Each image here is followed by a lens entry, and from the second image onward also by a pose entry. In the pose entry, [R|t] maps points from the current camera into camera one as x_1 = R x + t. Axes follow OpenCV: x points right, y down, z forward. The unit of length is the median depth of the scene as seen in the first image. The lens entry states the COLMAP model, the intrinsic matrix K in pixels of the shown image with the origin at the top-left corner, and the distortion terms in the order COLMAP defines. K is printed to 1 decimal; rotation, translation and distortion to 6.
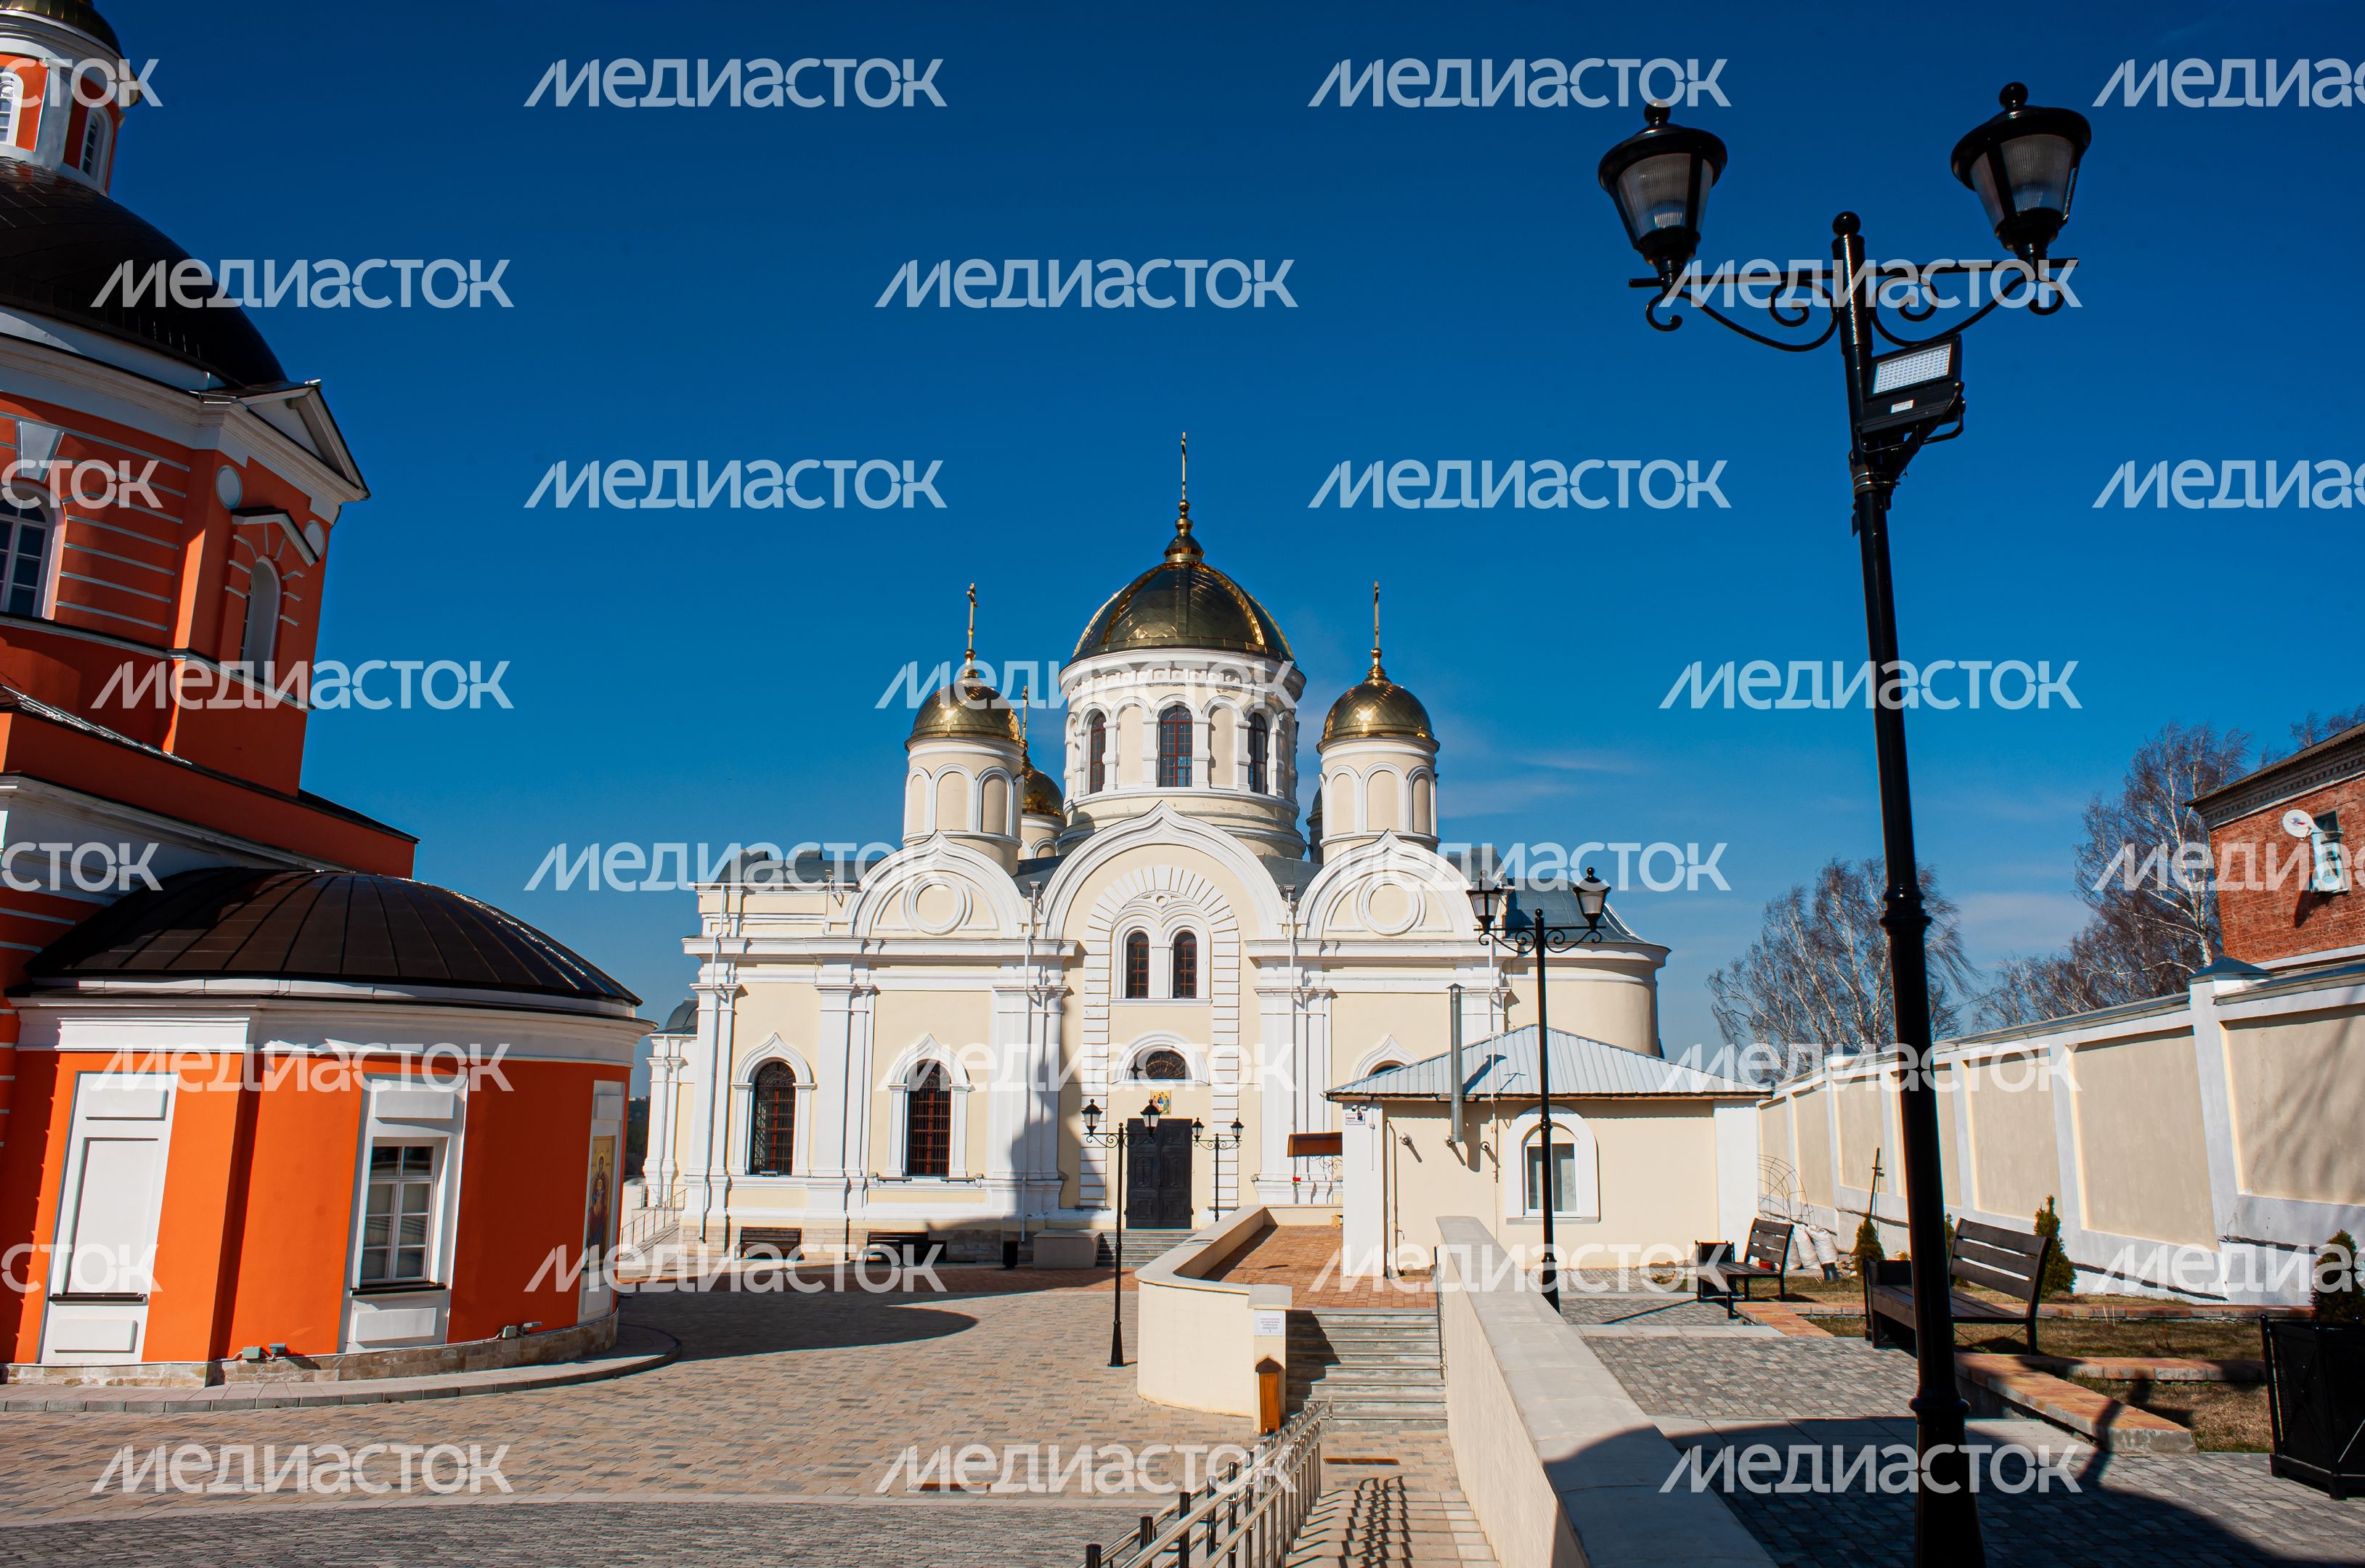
lens RADIAL K [[1633.7, 0, 1231.6], [0, 1633.7, 791.6], [0, 0, 1]] dist [-0.080847, 0.070245]
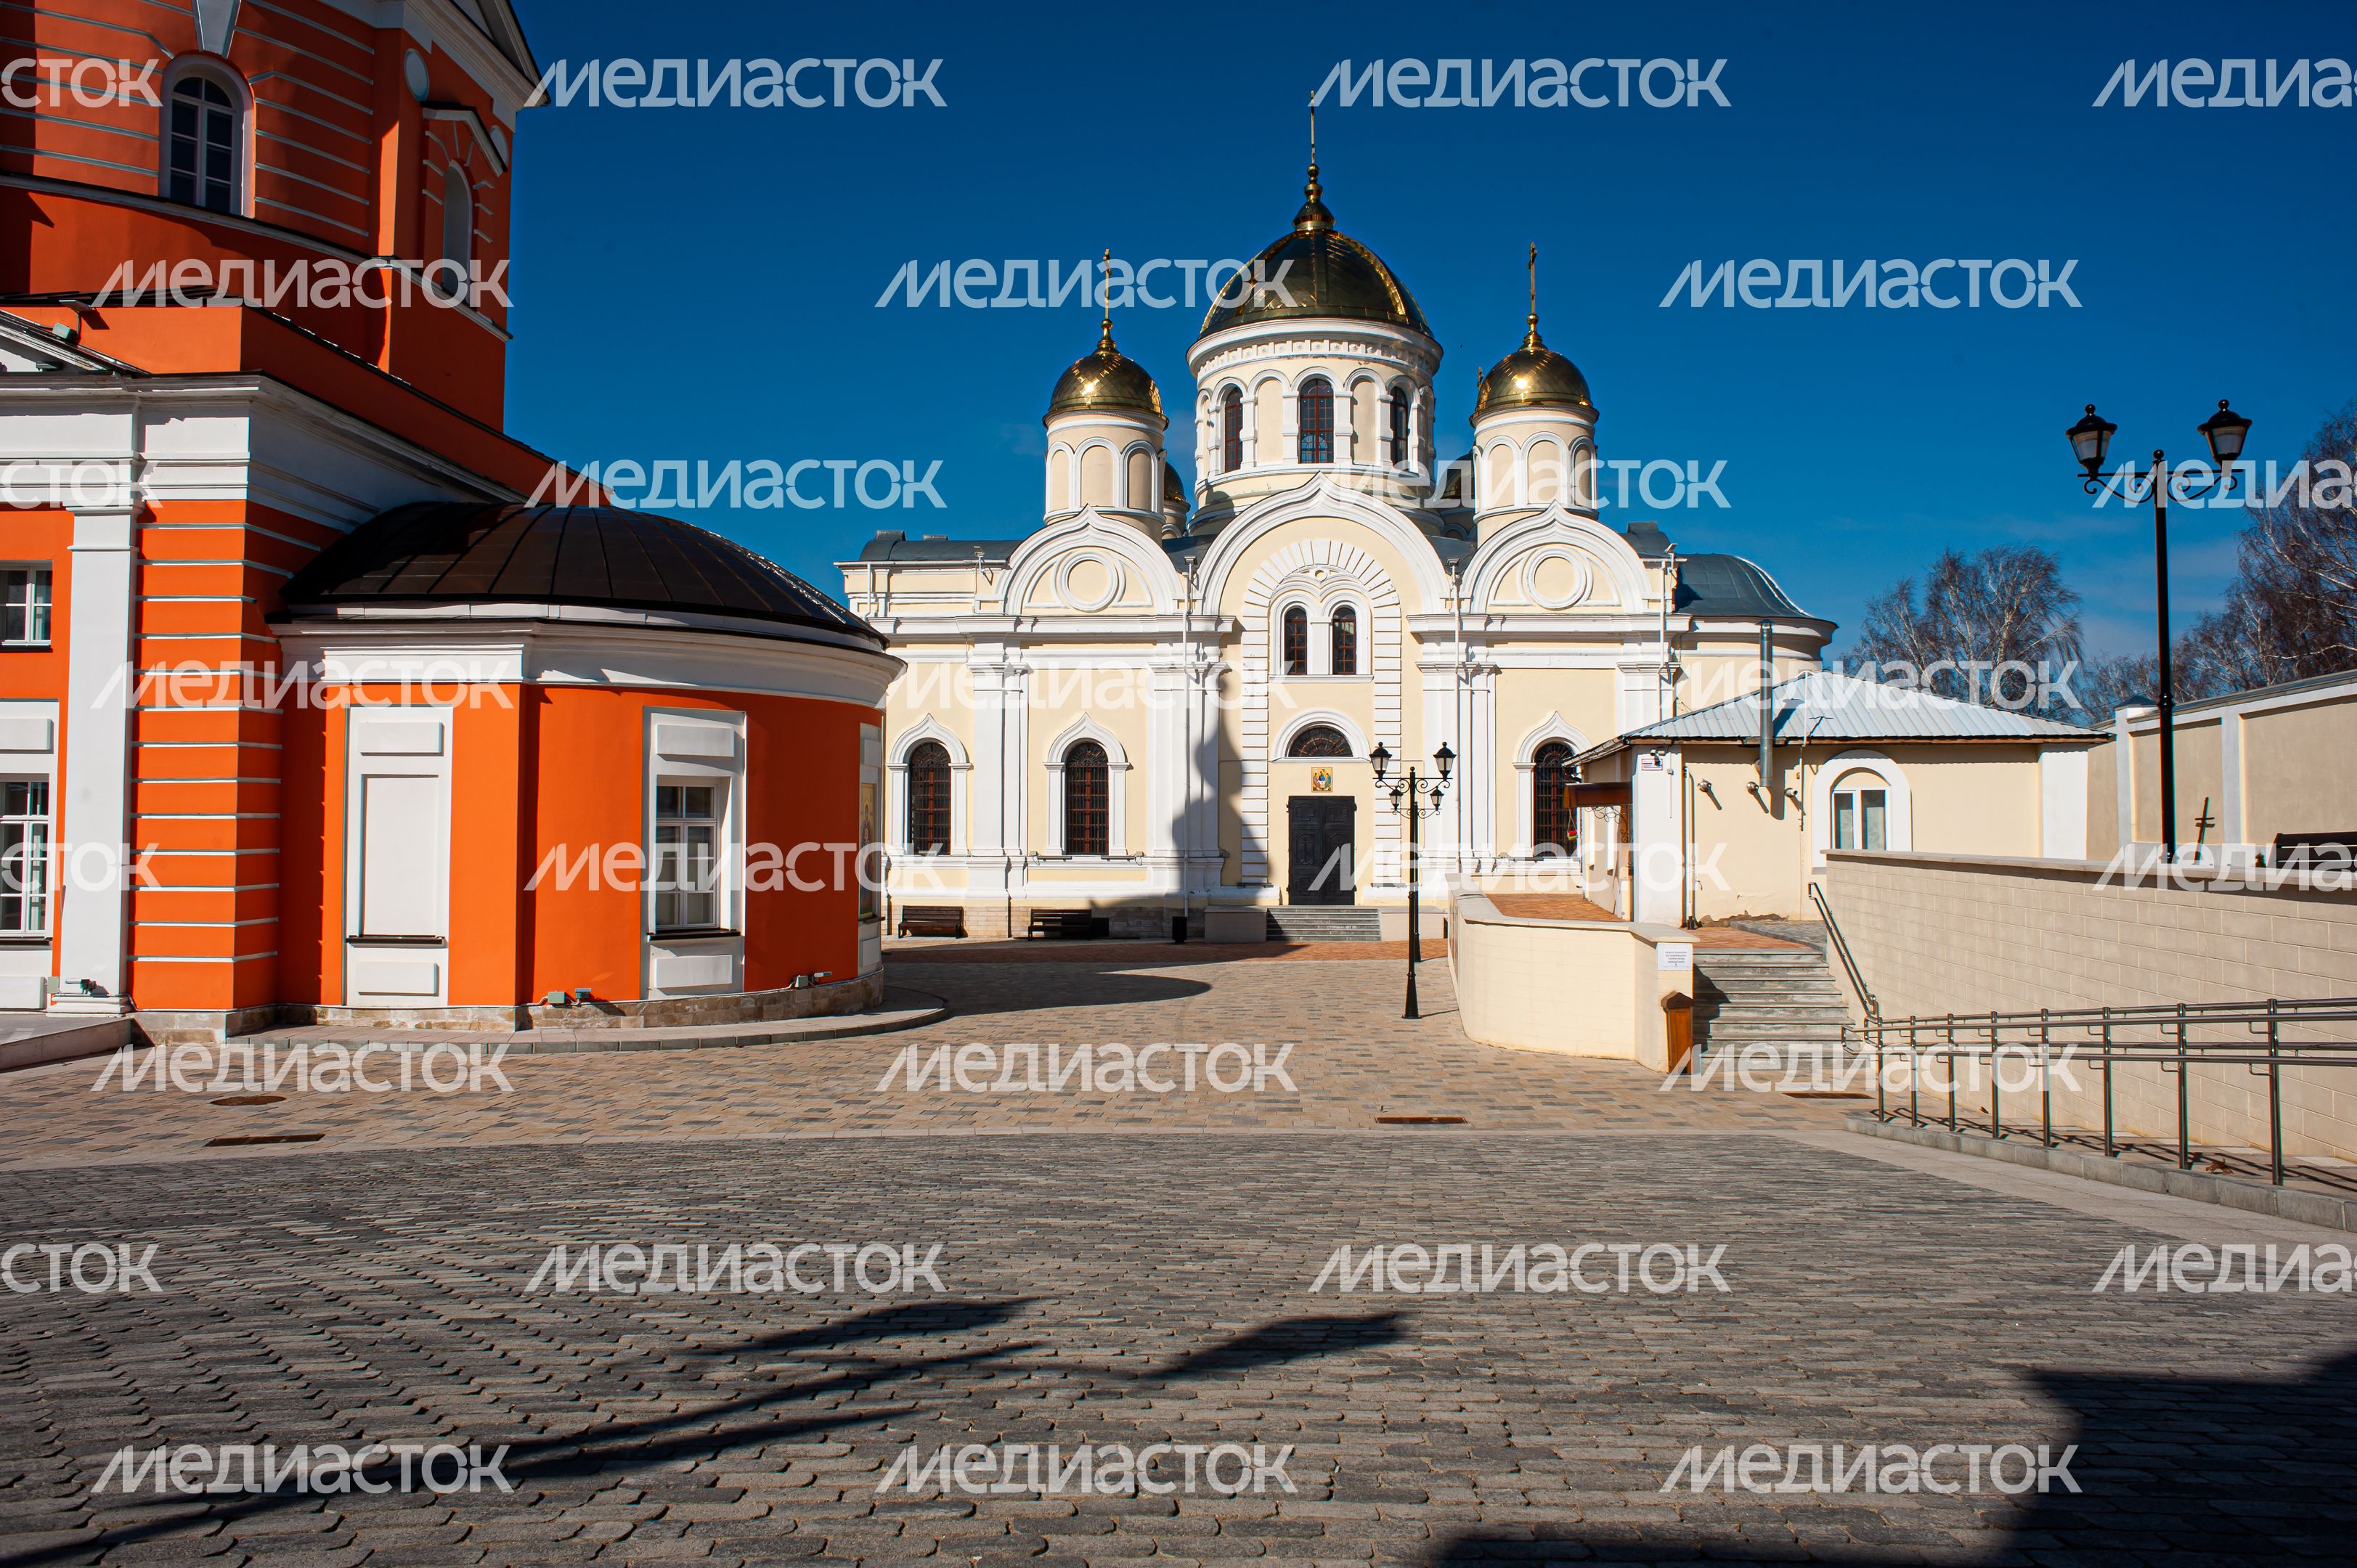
lens RADIAL K [[1586.7, 0, 1205.6], [0, 1586.7, 767.5], [0, 0, 1]] dist [-0.087600, 0.075527]
pose [[0.999446, -0.003238, -0.033132, -0.145723], [0.008456, 0.987312, 0.158567, 0.054165], [0.032198, -0.158759, 0.986792, 0.089323]]
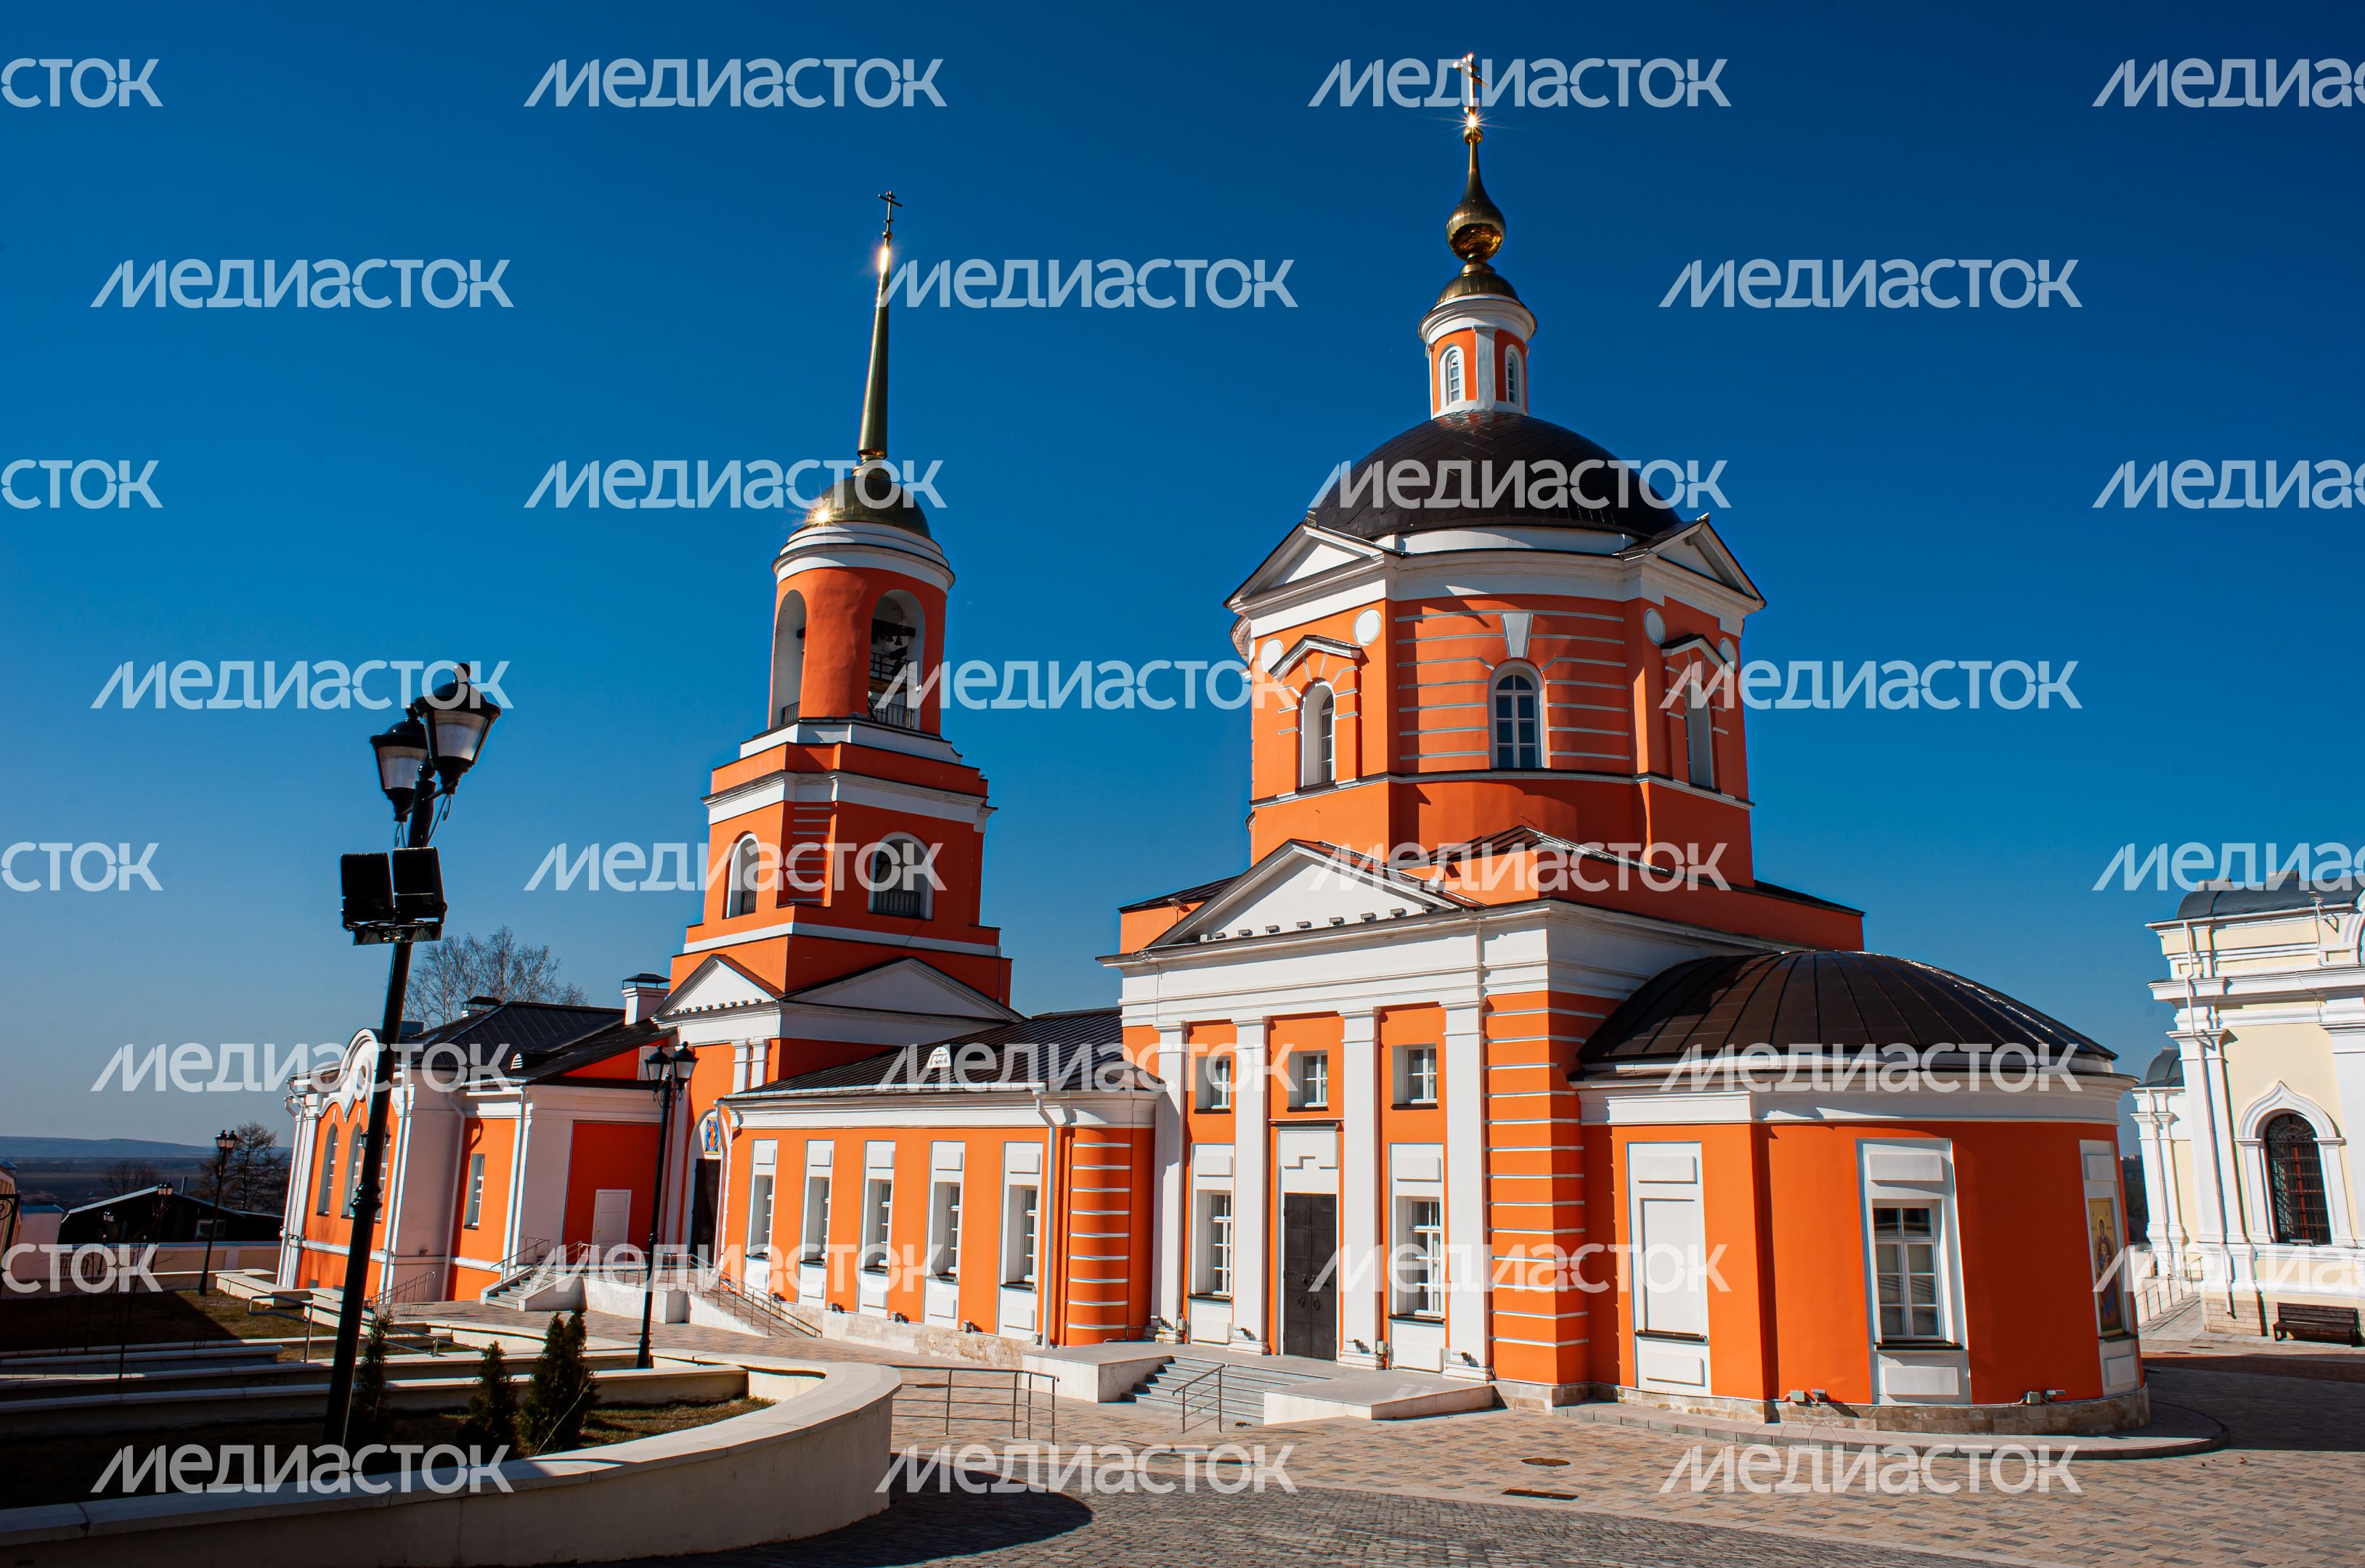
lens RADIAL K [[1649.5, 0, 1247.0], [0, 1649.5, 778.9], [0, 0, 1]] dist [-0.082598, 0.070298]
pose [[0.672238, -0.167491, -0.721140, 0.004311], [0.136734, 0.985404, -0.101407, -0.003546], [0.727599, -0.030435, 0.685328, -0.018506]]
